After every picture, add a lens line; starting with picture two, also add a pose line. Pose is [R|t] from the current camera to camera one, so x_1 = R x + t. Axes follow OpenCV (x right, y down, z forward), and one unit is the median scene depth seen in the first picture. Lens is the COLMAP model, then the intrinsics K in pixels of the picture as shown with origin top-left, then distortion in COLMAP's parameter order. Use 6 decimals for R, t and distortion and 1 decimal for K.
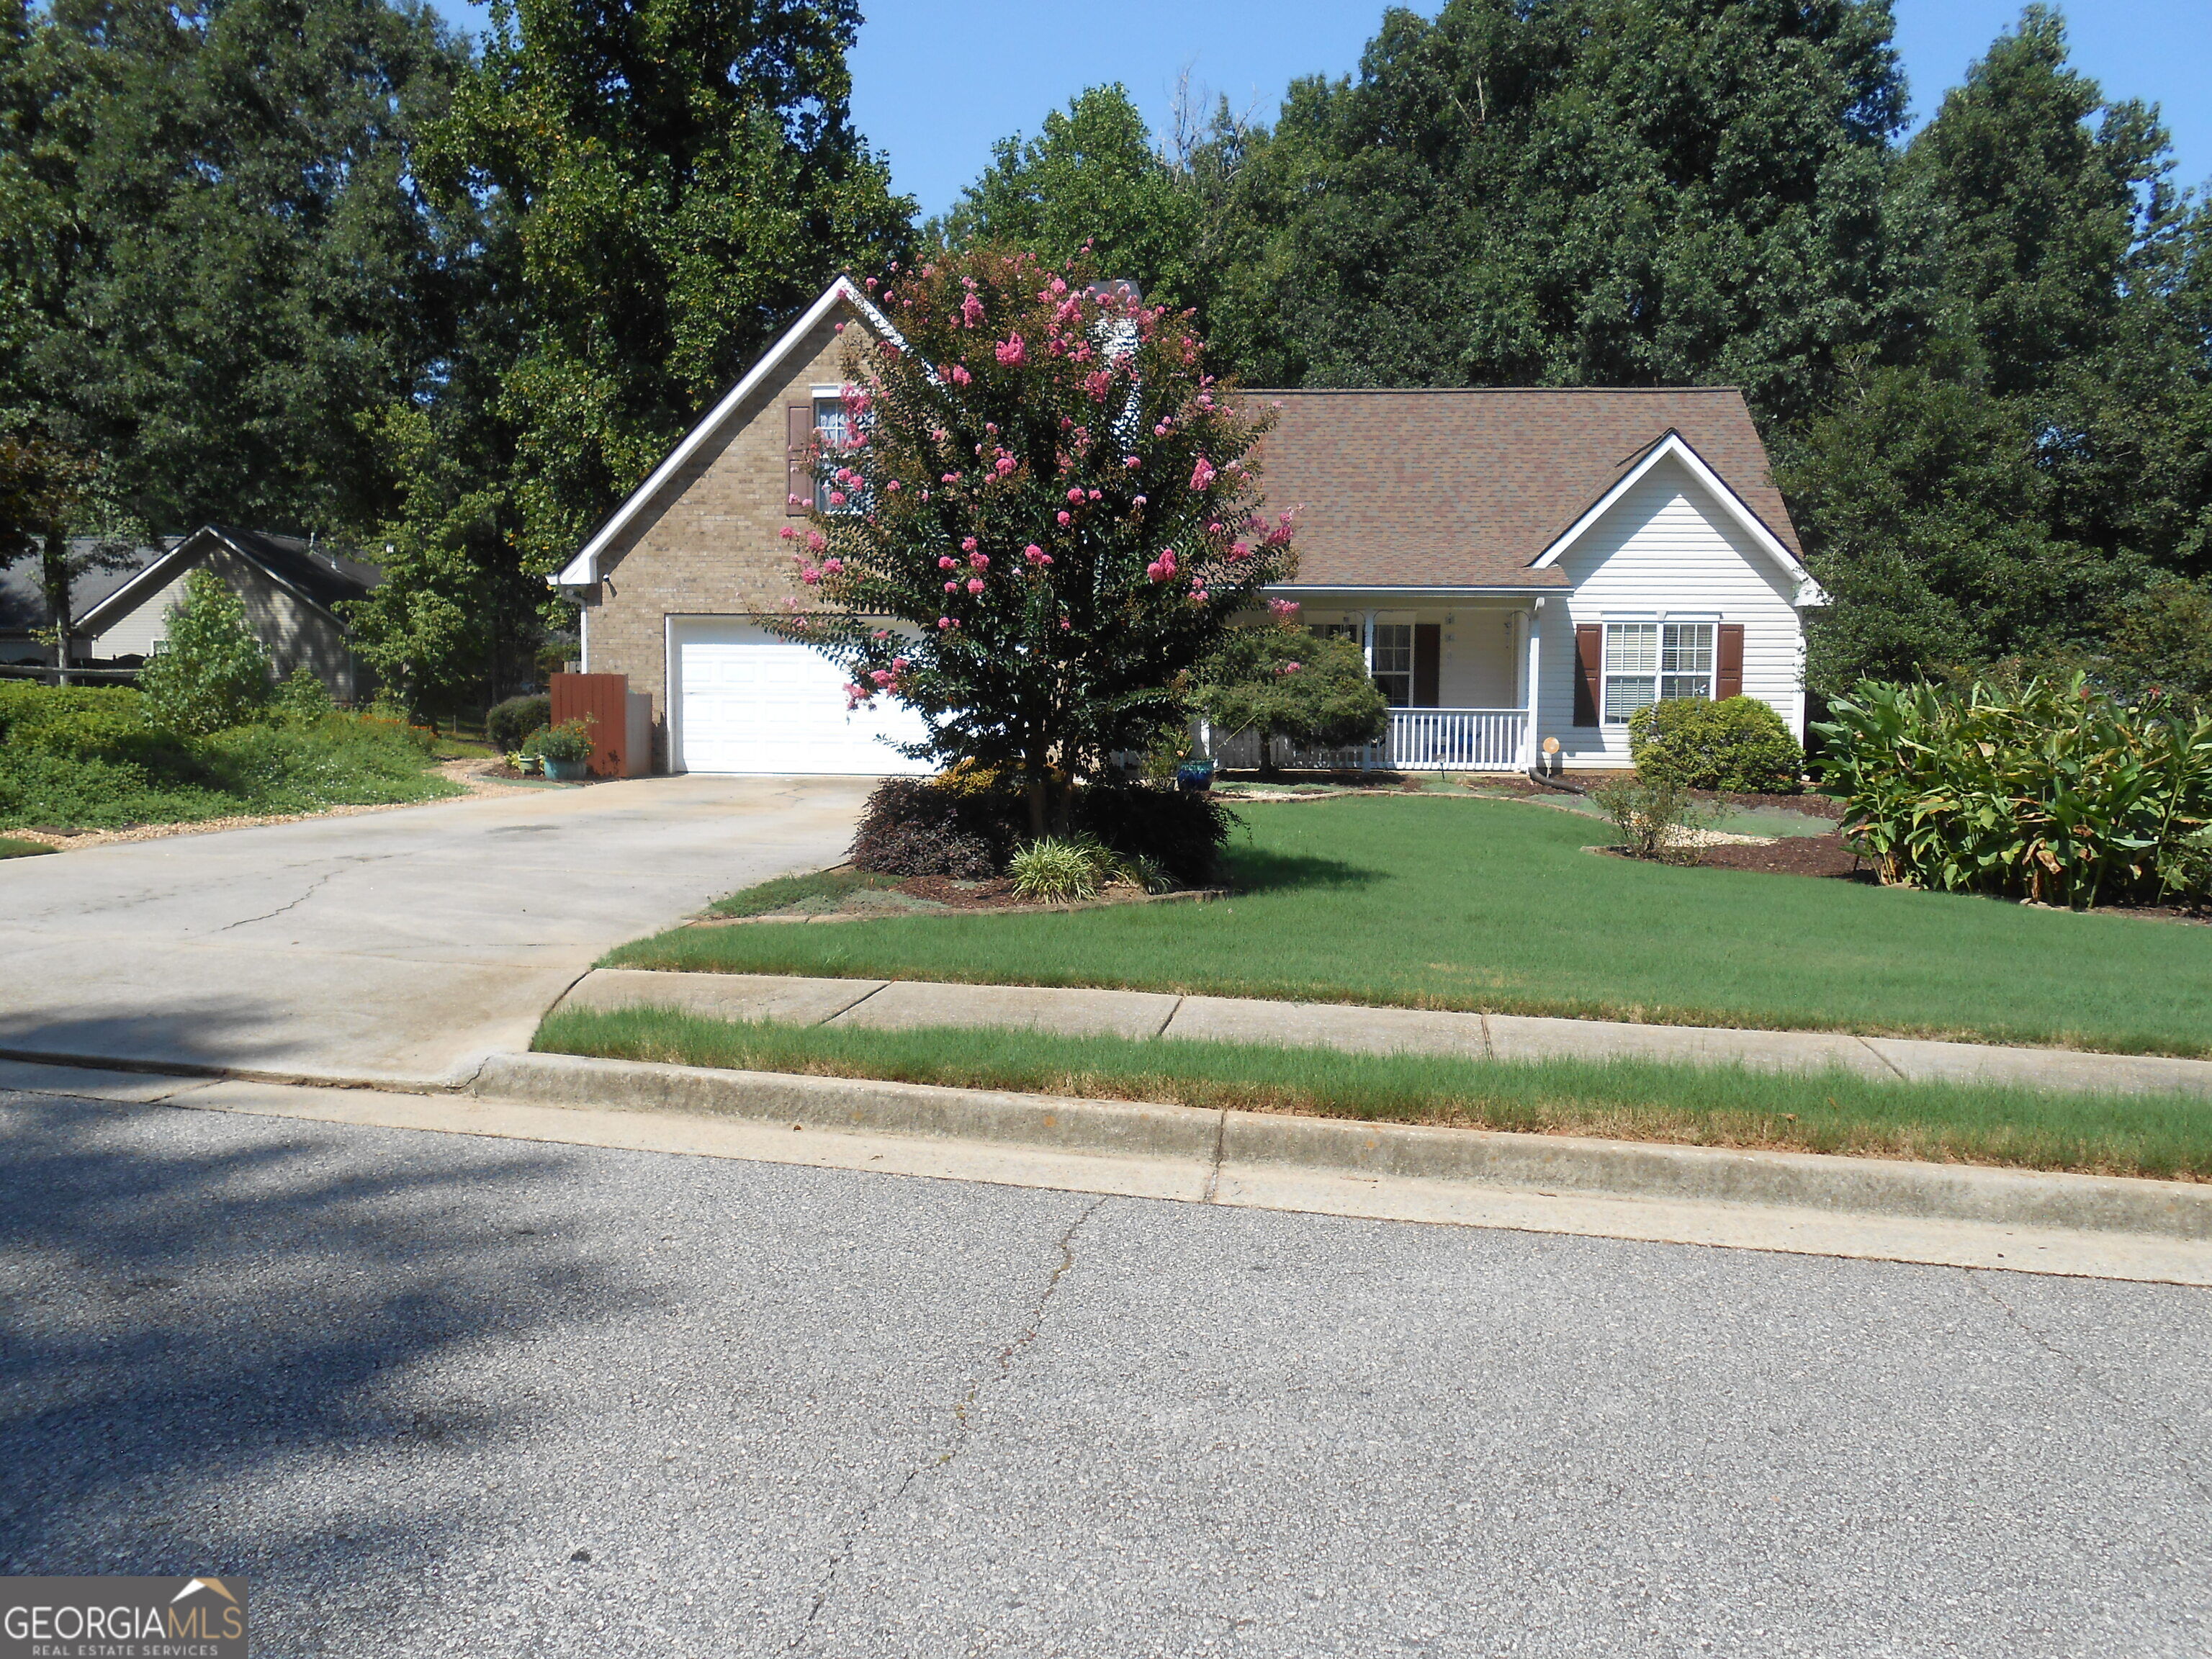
lens RADIAL K [[1712.8, 0, 1102.6], [0, 1712.8, 833.4], [0, 0, 1]] dist [-0.045046, 0.048553]
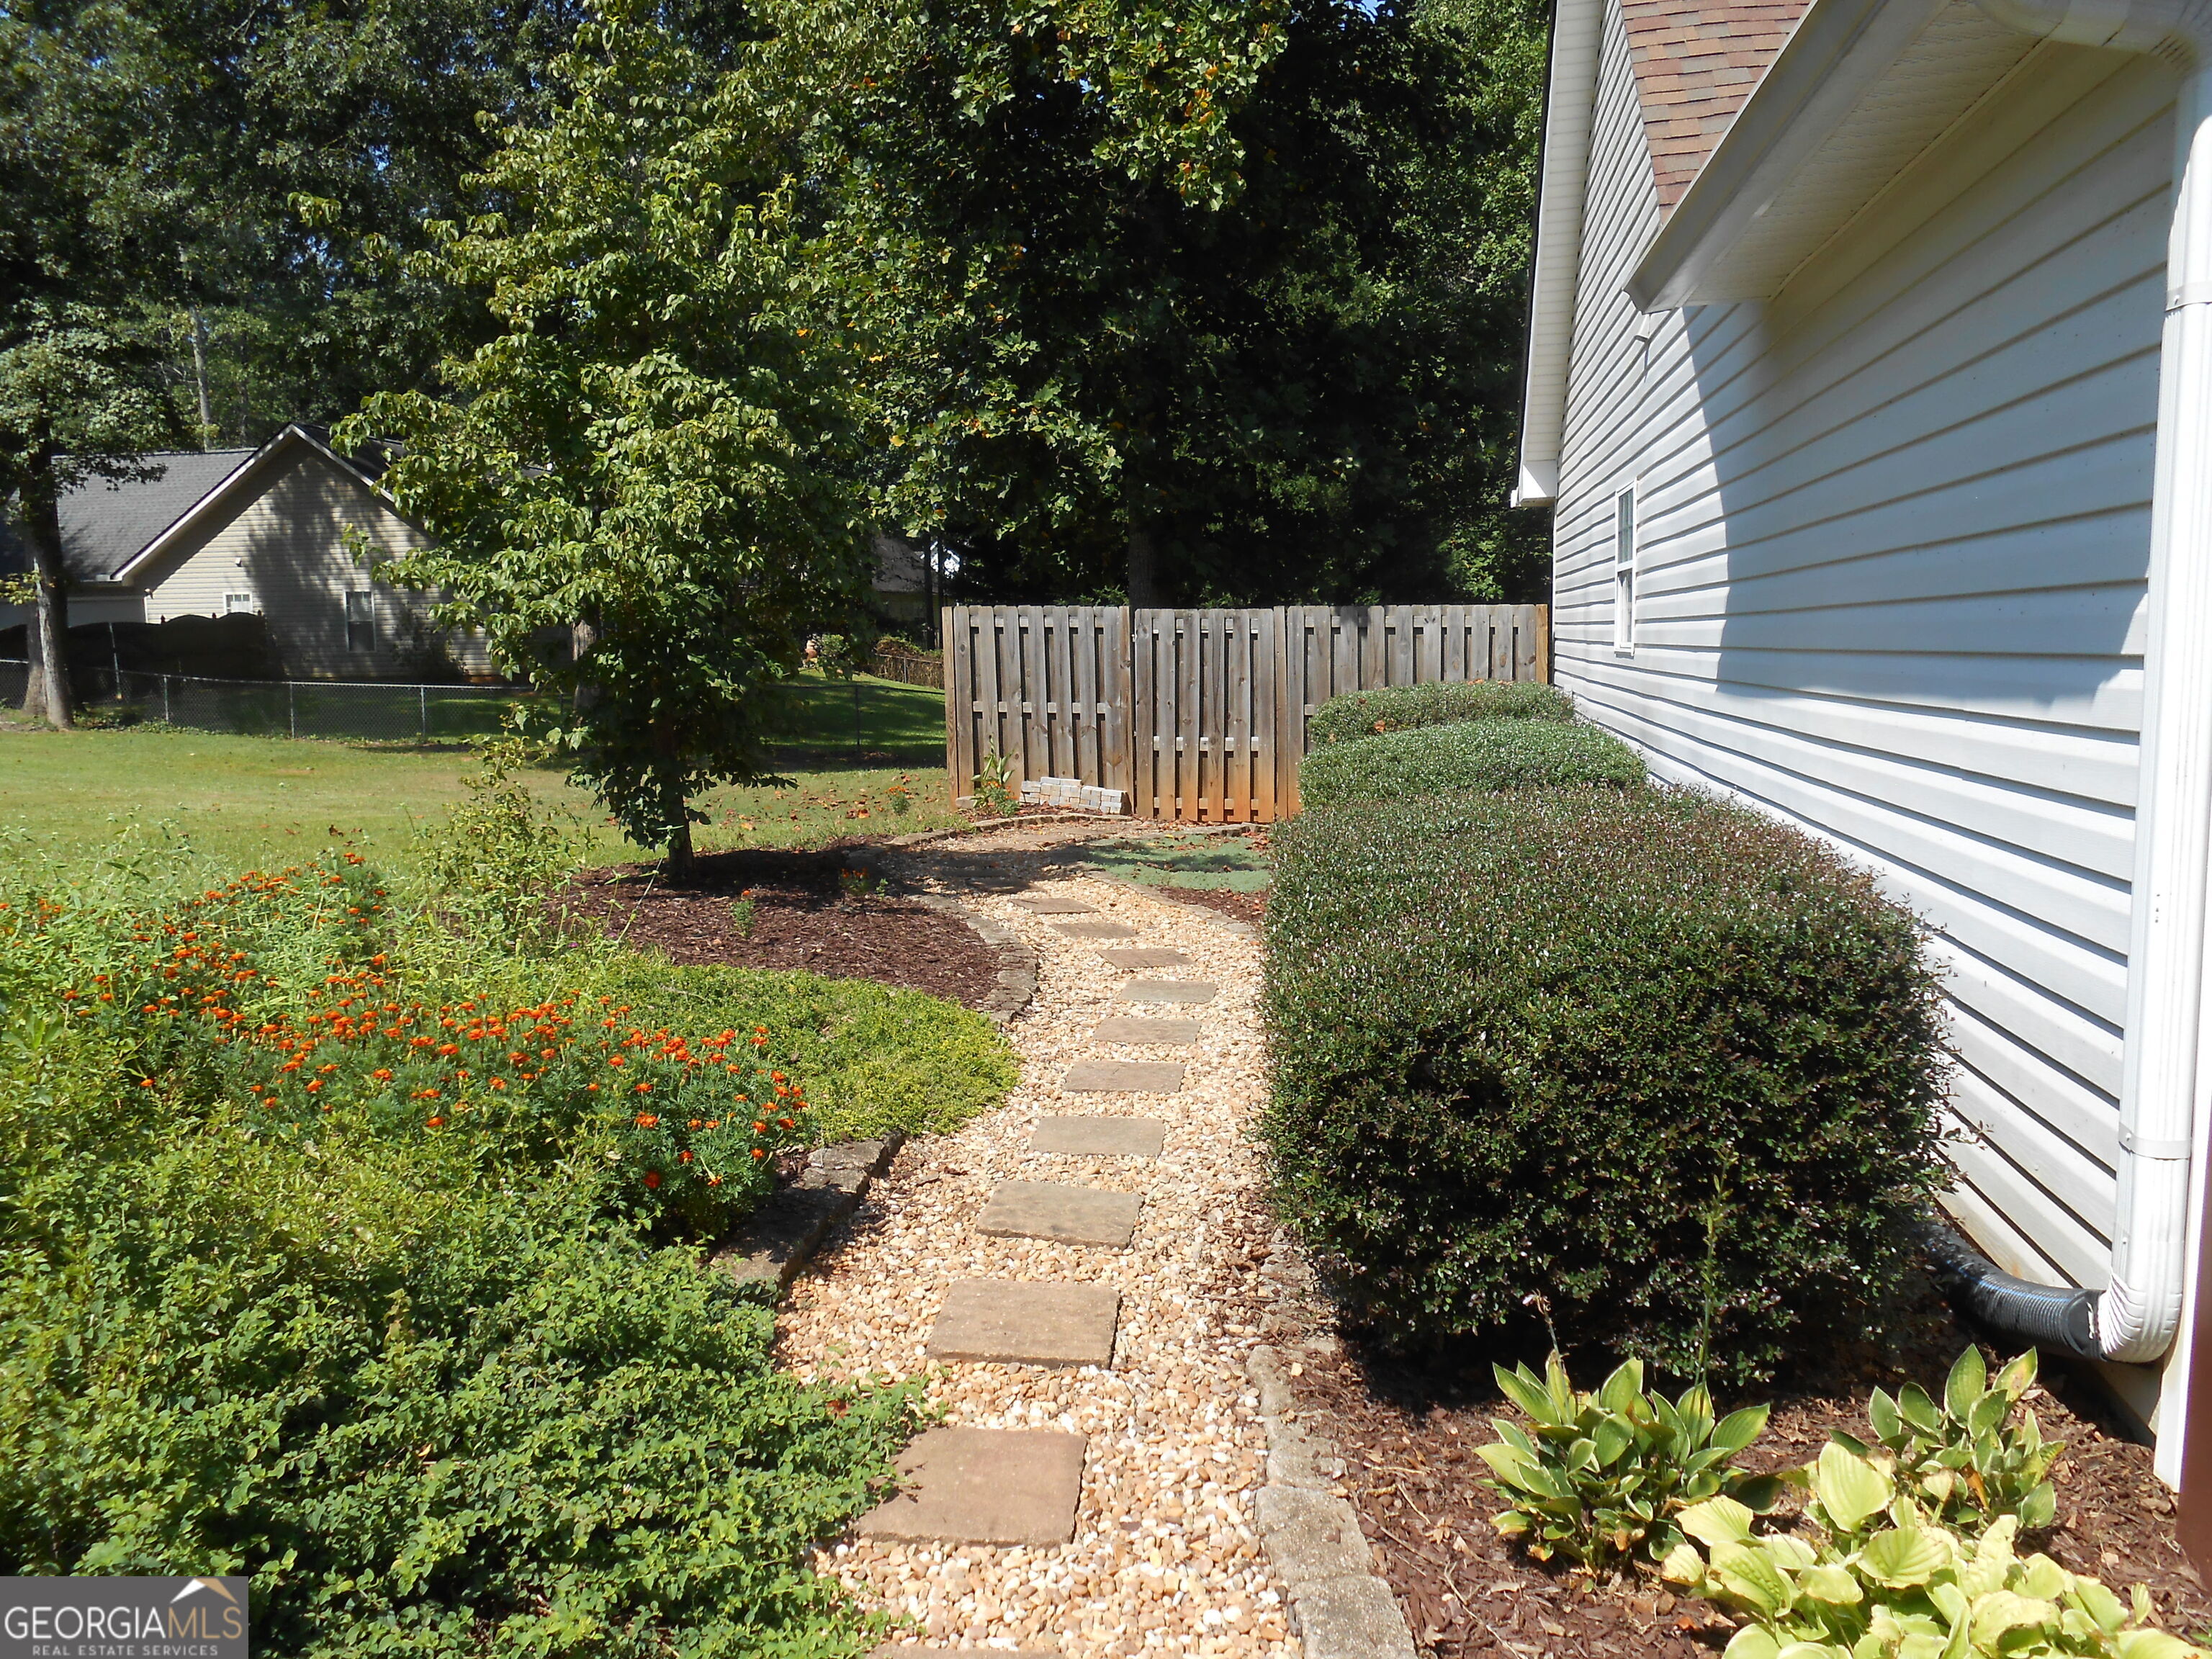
lens RADIAL K [[1712.8, 0, 1102.6], [0, 1712.8, 833.4], [0, 0, 1]] dist [-0.045046, 0.048553]
pose [[0.995841, -0.009930, -0.090564, -0.226373], [0.012916, 0.999390, 0.032443, -0.055349], [0.090187, -0.033478, 0.995362, 0.549624]]
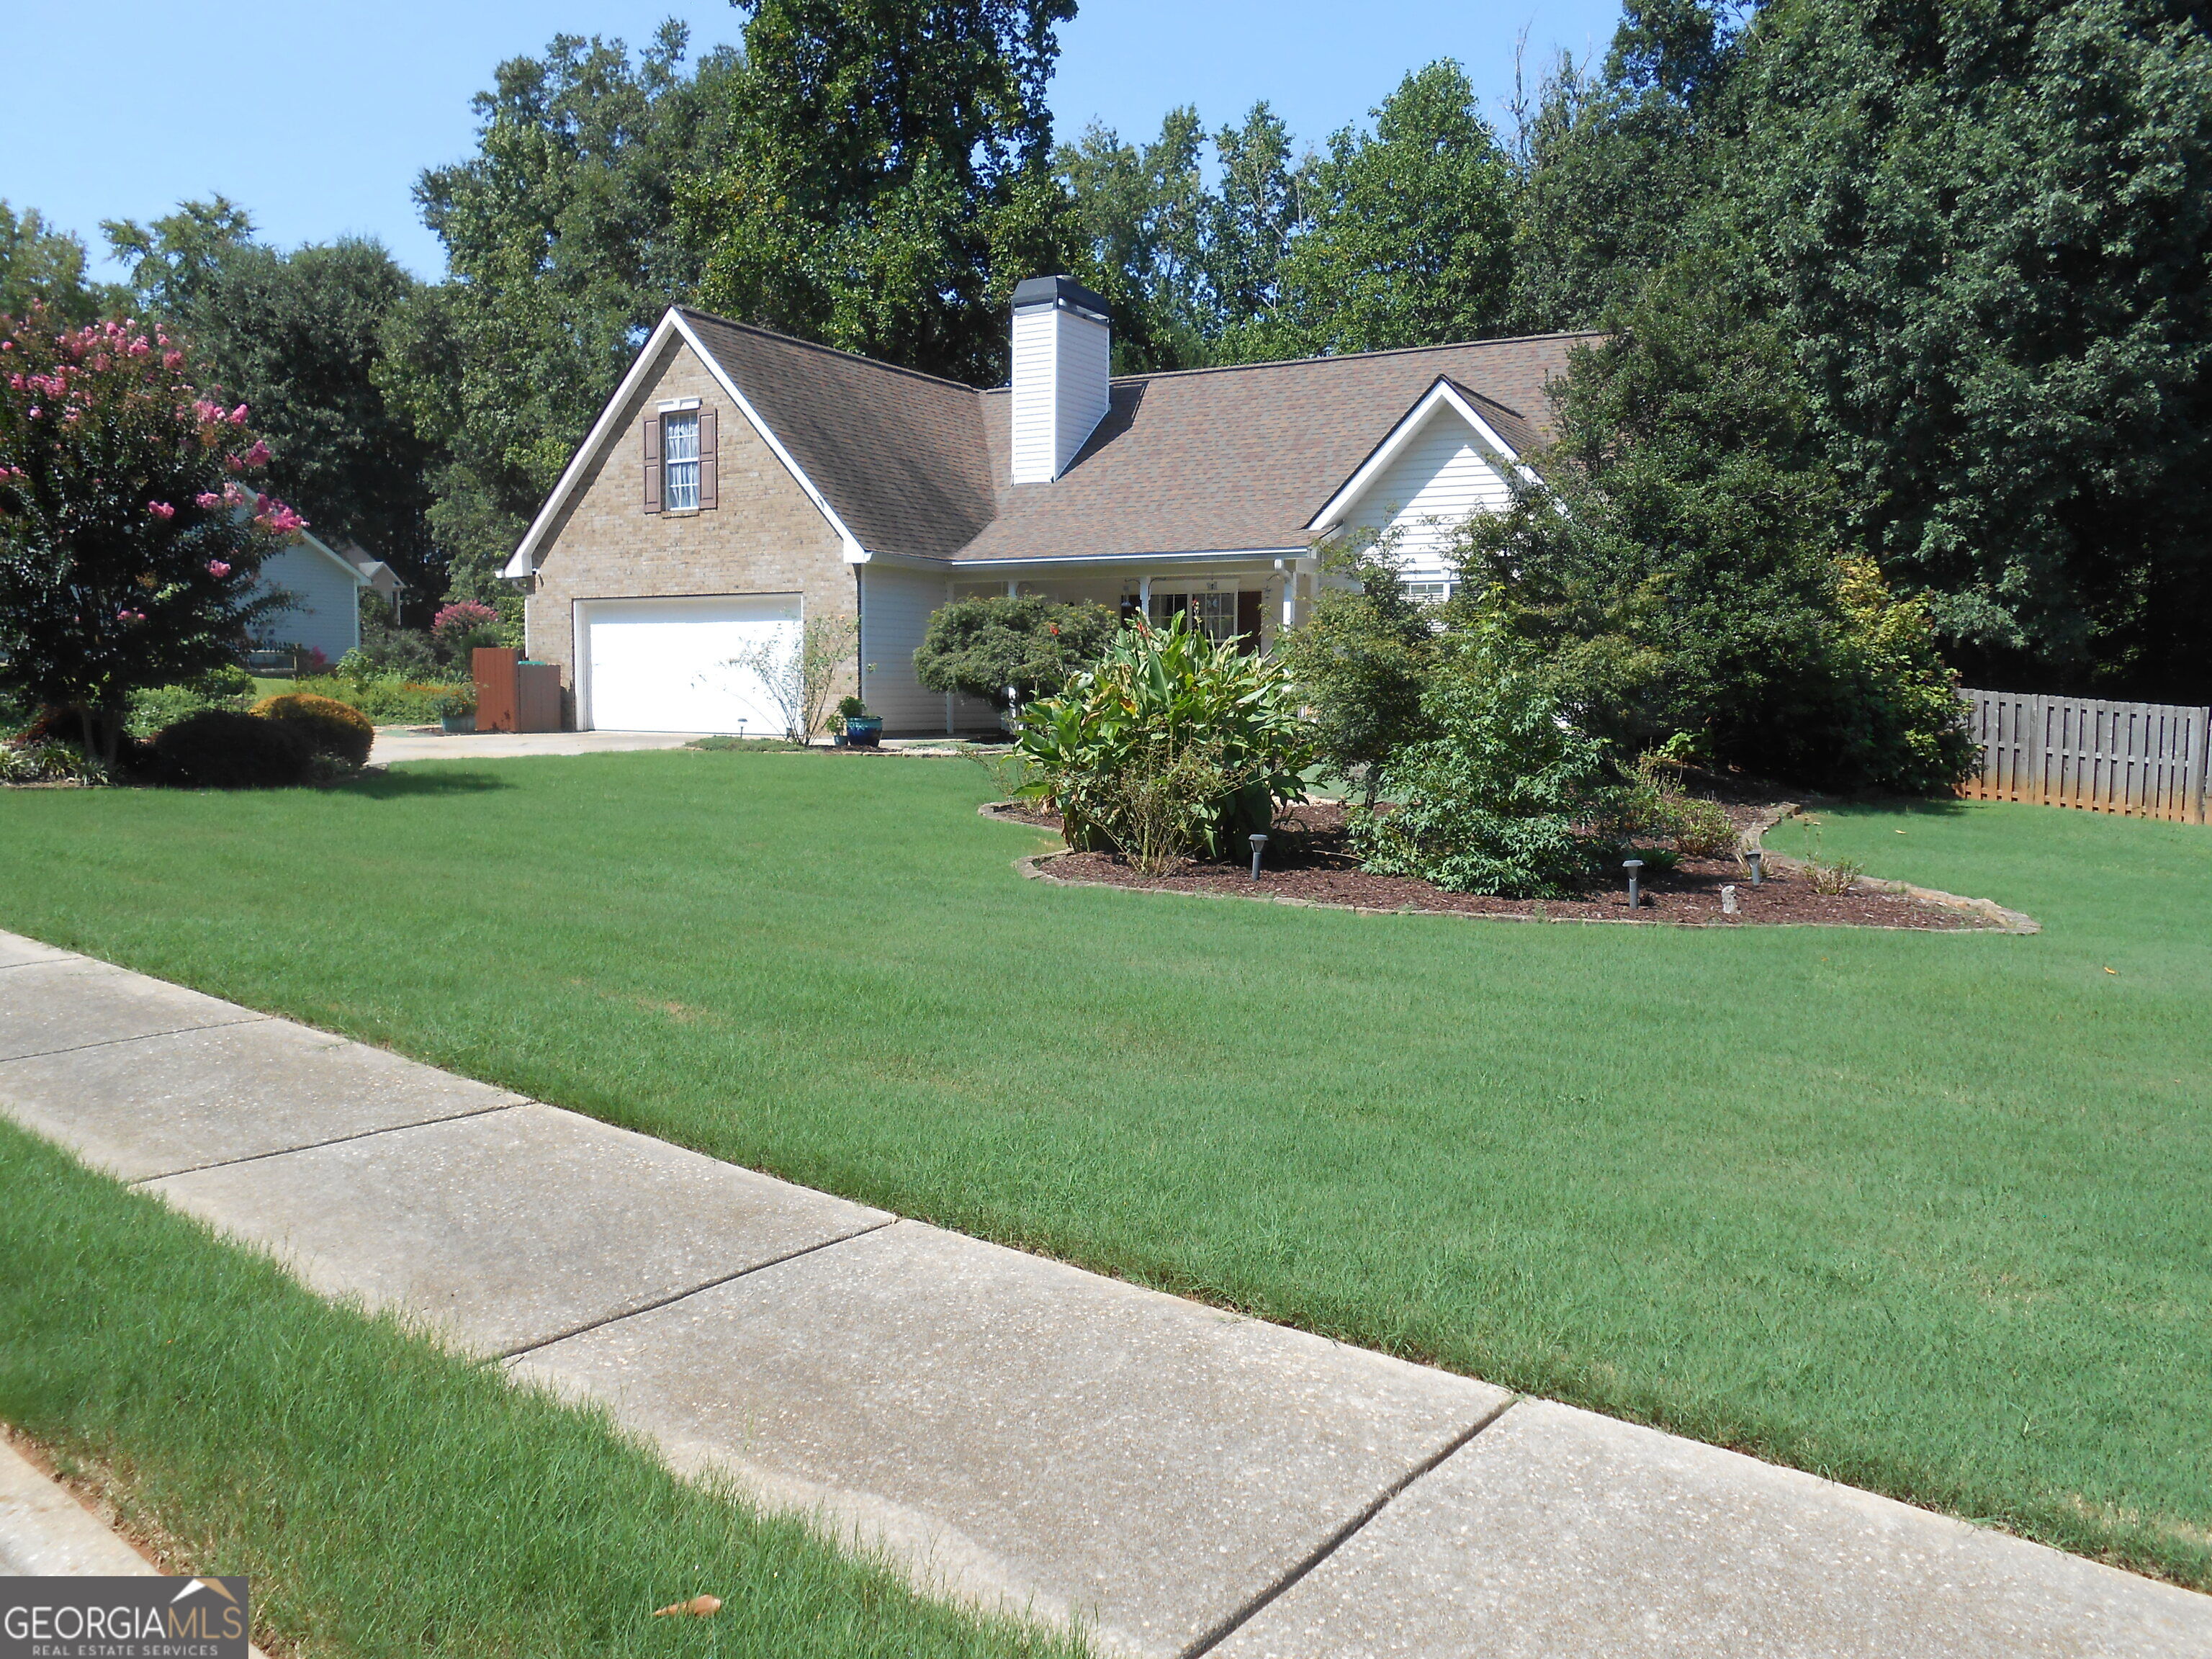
lens RADIAL K [[1712.8, 0, 1102.6], [0, 1712.8, 833.4], [0, 0, 1]] dist [-0.045046, 0.048553]
pose [[0.895784, 0.034847, -0.443121, 0.388330], [-0.035668, 0.999343, 0.006484, 0.010548], [0.443056, 0.009997, 0.896438, 0.048719]]
